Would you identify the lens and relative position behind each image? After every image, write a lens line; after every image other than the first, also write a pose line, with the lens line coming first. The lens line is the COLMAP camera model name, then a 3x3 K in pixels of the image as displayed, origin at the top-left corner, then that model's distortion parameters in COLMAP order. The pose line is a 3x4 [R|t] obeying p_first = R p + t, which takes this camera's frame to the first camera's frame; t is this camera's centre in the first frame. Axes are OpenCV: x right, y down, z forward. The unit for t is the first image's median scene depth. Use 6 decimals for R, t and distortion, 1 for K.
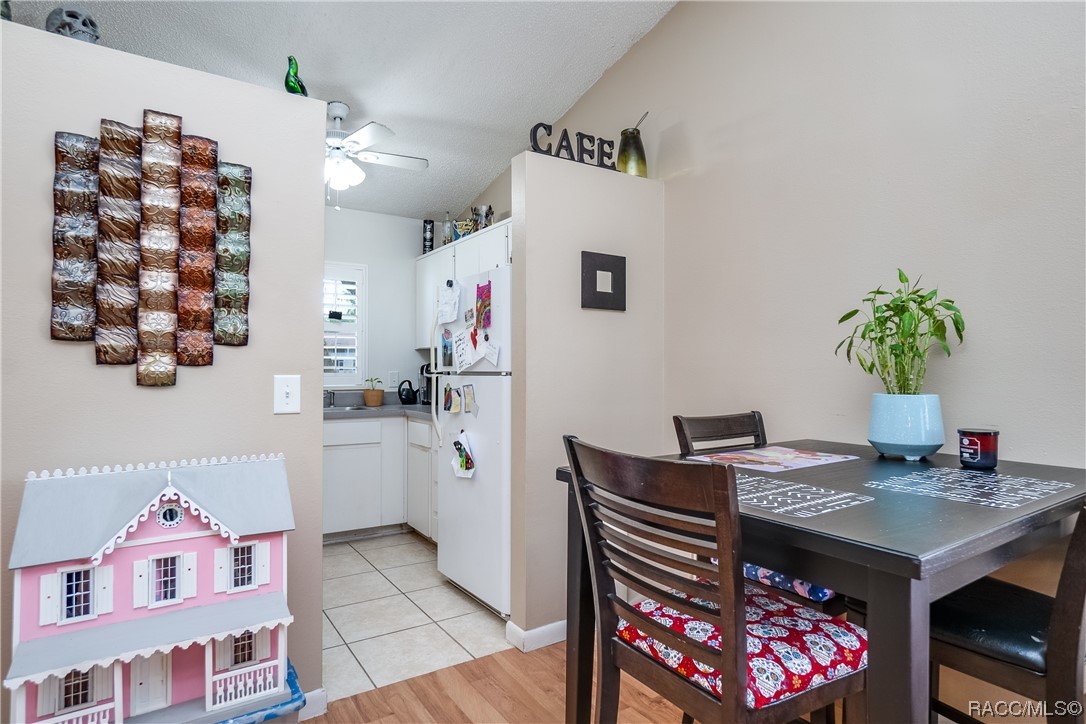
lens RADIAL K [[558.5, 0, 543.0], [0, 558.5, 362.0], [0, 0, 1]] dist [-0.015650, 0.000343]
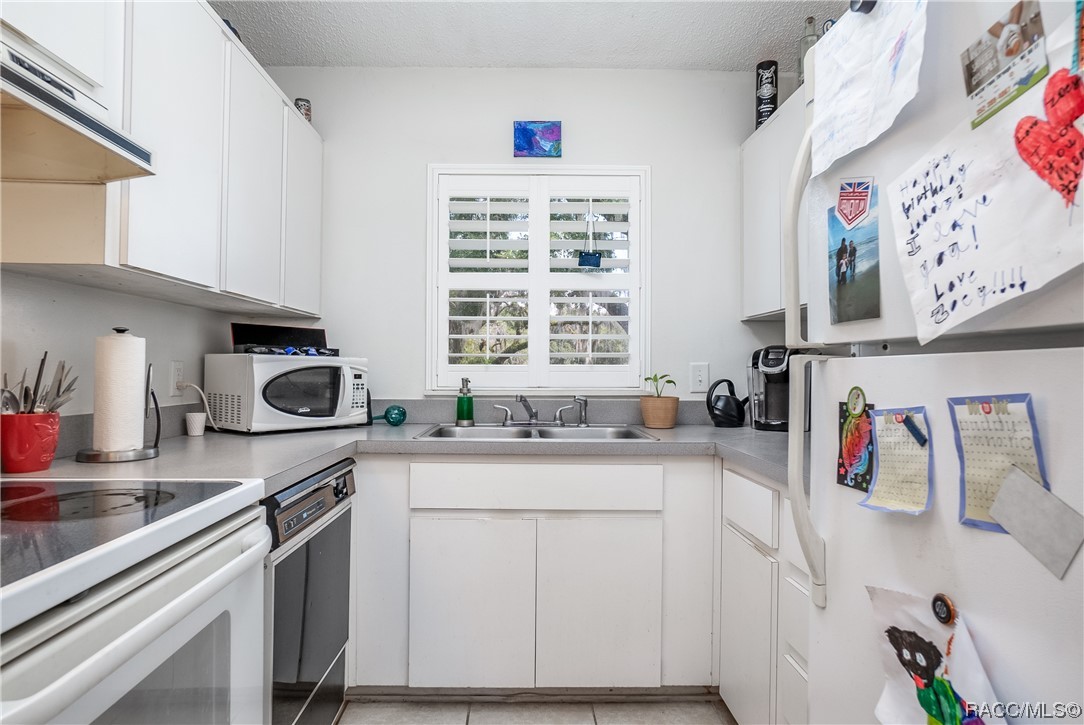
lens RADIAL K [[557.5, 0, 542.0], [0, 557.5, 362.5], [0, 0, 1]] dist [-0.015650, 0.000343]
pose [[0.836461, -0.003330, -0.548017, -0.108125], [0.001288, 0.999991, -0.004111, 0.019703], [0.548025, 0.002733, 0.836457, 0.499992]]
